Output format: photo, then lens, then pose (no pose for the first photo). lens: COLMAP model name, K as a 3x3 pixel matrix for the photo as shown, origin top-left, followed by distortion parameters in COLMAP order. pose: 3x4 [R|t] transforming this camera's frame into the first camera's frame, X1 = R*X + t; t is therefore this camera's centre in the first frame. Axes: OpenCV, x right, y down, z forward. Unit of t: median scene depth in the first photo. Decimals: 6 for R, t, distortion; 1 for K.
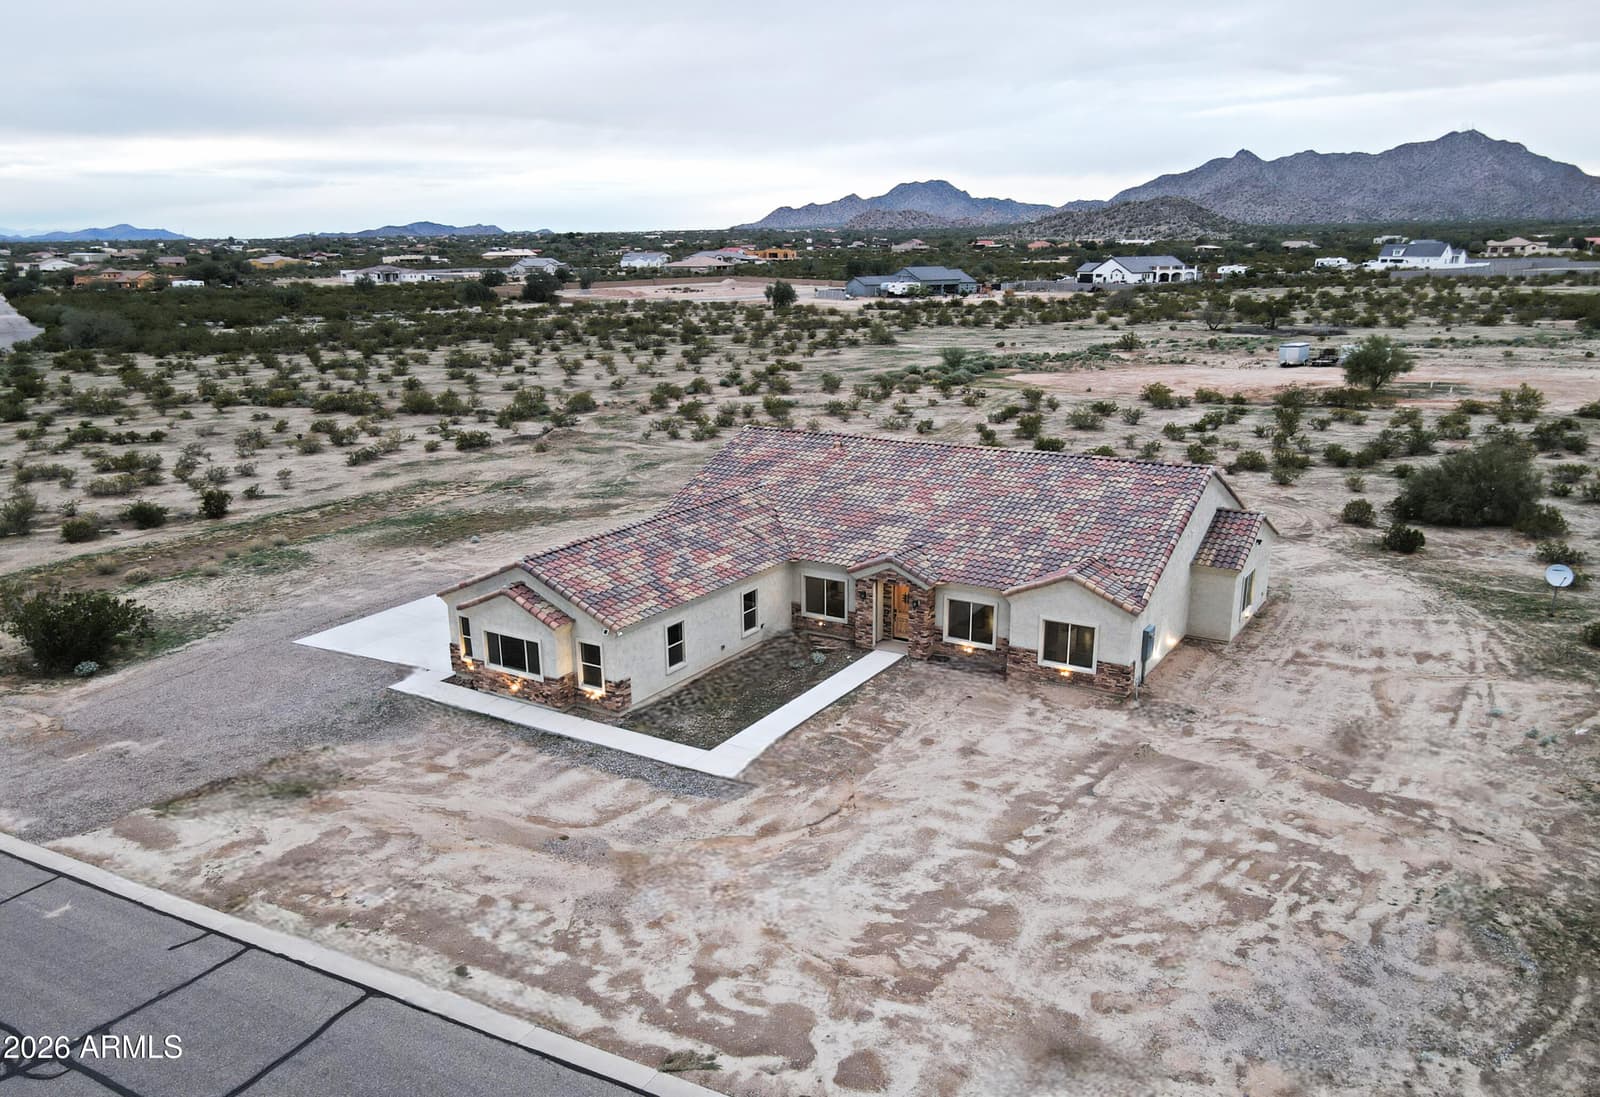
lens RADIAL K [[1189.6, 0, 779.8], [0, 1189.6, 550.0], [0, 0, 1]] dist [-0.013062, 0.047462]
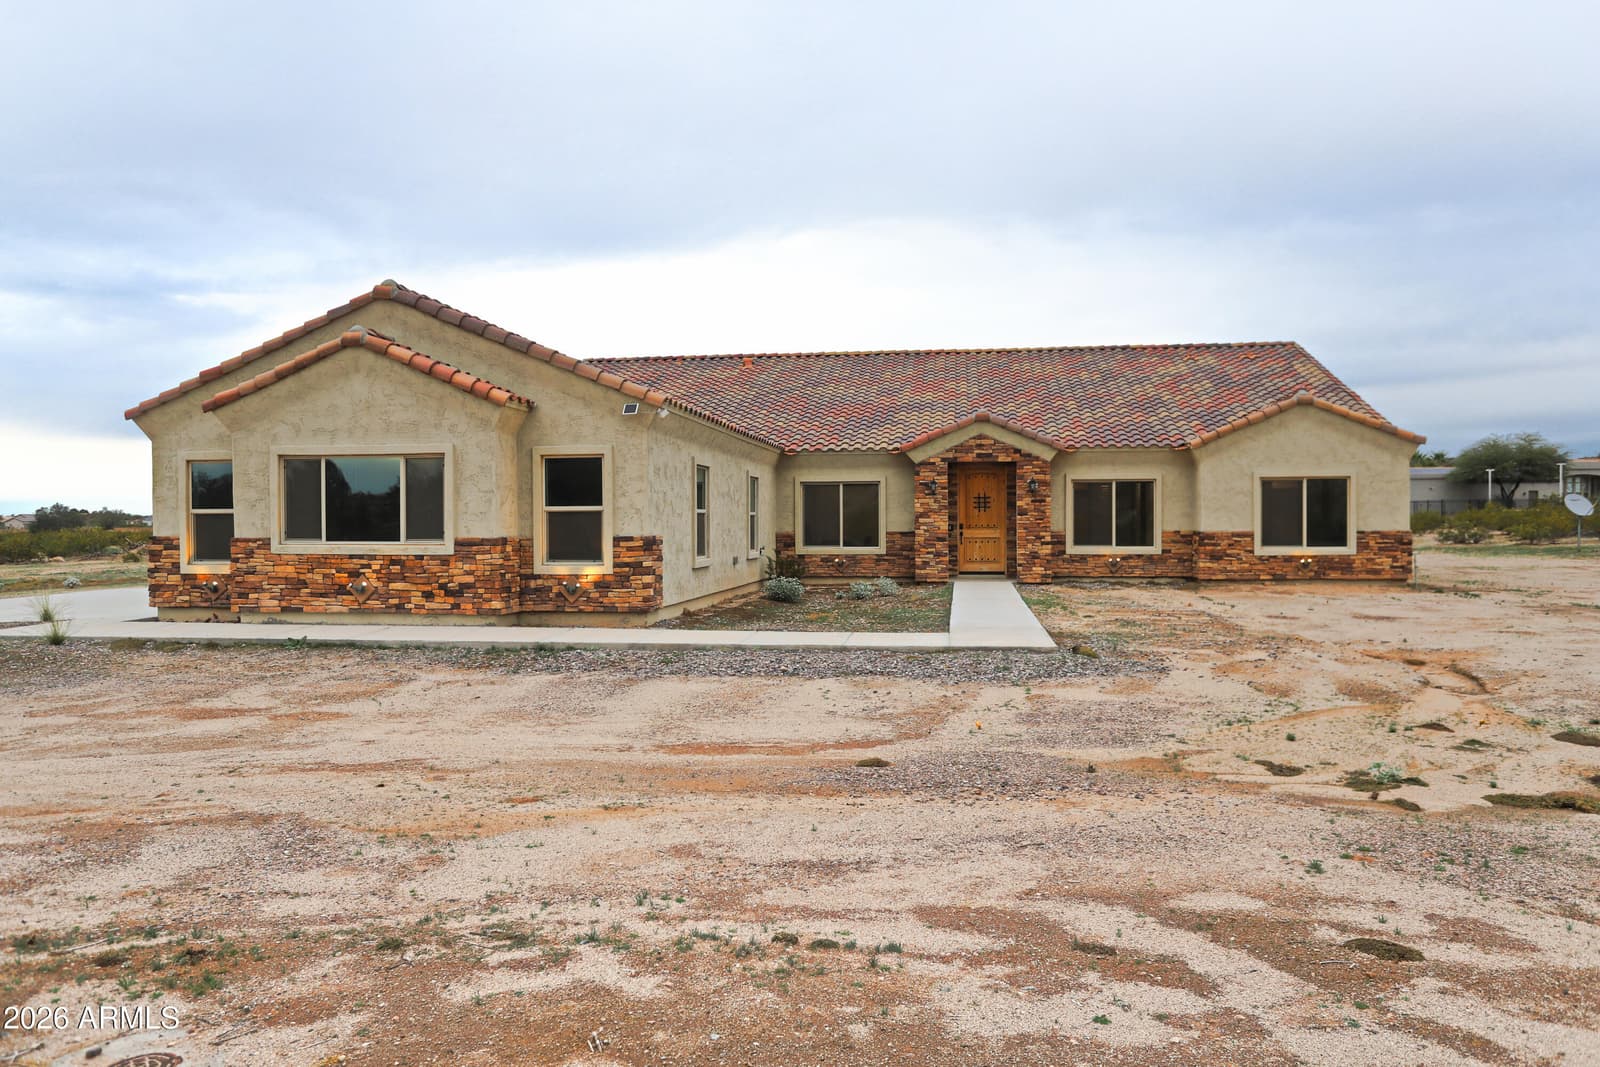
lens RADIAL K [[1121.8, 0, 800.0], [0, 1121.8, 533.5], [0, 0, 1]] dist [-0.042071, 0.045358]
pose [[0.914591, 0.005340, 0.404345, -0.230870], [0.089590, 0.972389, -0.215485, 0.186839], [-0.394331, 0.233306, 0.888859, 0.567802]]
